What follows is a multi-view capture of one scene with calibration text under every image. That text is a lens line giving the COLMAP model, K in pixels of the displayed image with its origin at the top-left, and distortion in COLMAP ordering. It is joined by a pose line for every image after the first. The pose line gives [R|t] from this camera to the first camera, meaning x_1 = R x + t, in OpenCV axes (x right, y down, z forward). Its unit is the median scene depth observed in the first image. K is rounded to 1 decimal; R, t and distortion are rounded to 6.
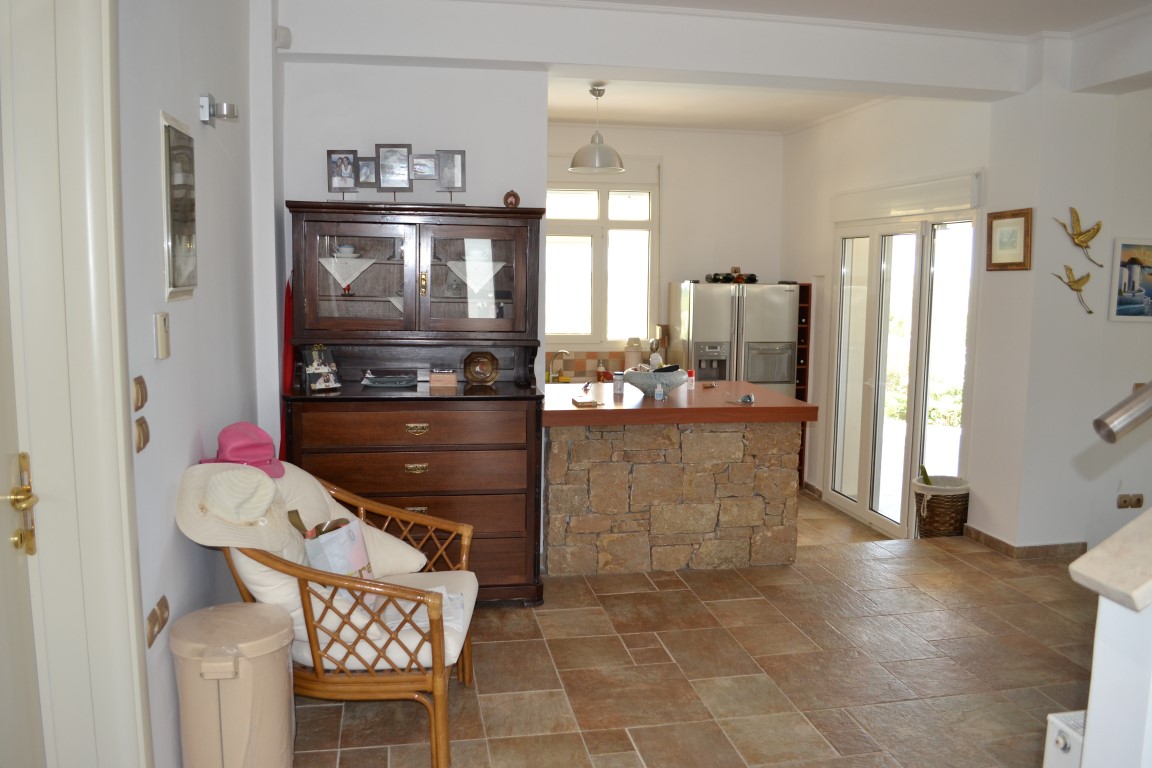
lens RADIAL K [[930.3, 0, 575.8], [0, 930.3, 385.0], [0, 0, 1]] dist [-0.078990, -0.005599]
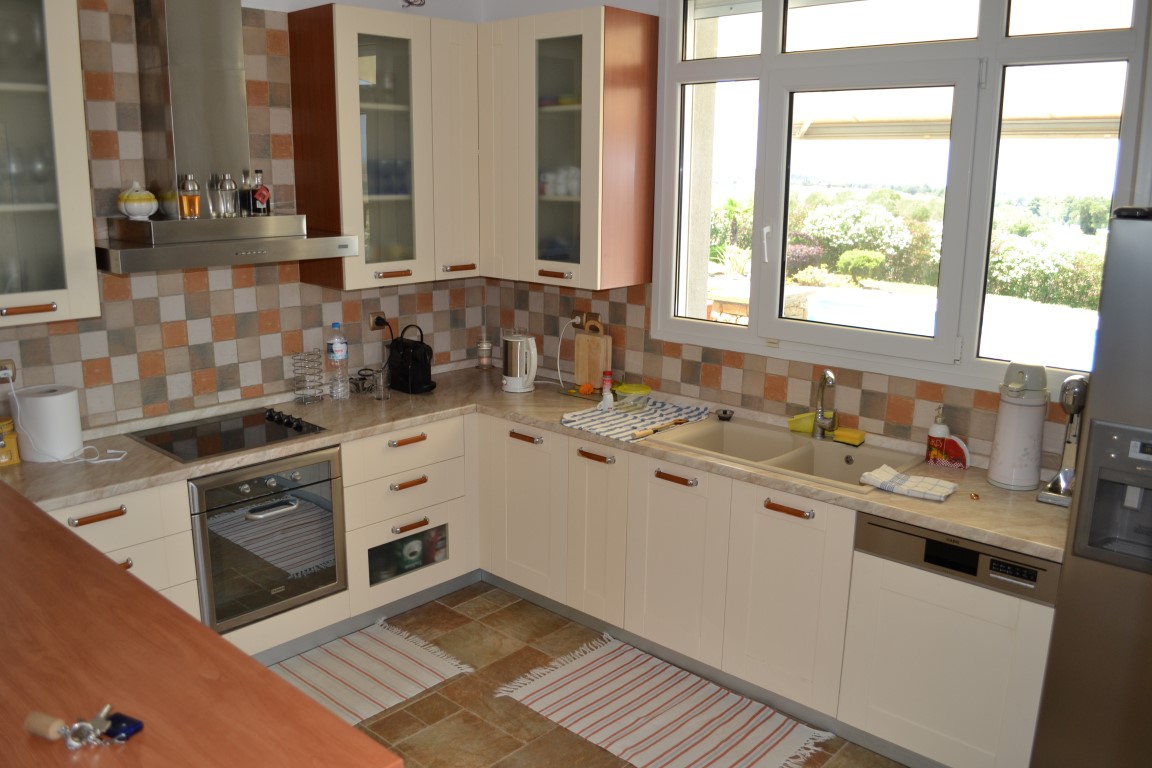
lens RADIAL K [[930.3, 0, 575.5], [0, 930.3, 385.4], [0, 0, 1]] dist [-0.078990, -0.005599]
pose [[0.598846, 0.169102, -0.782808, 0.233086], [-0.094920, 0.985551, 0.140285, -0.075056], [0.795219, -0.009706, 0.606244, 0.646127]]
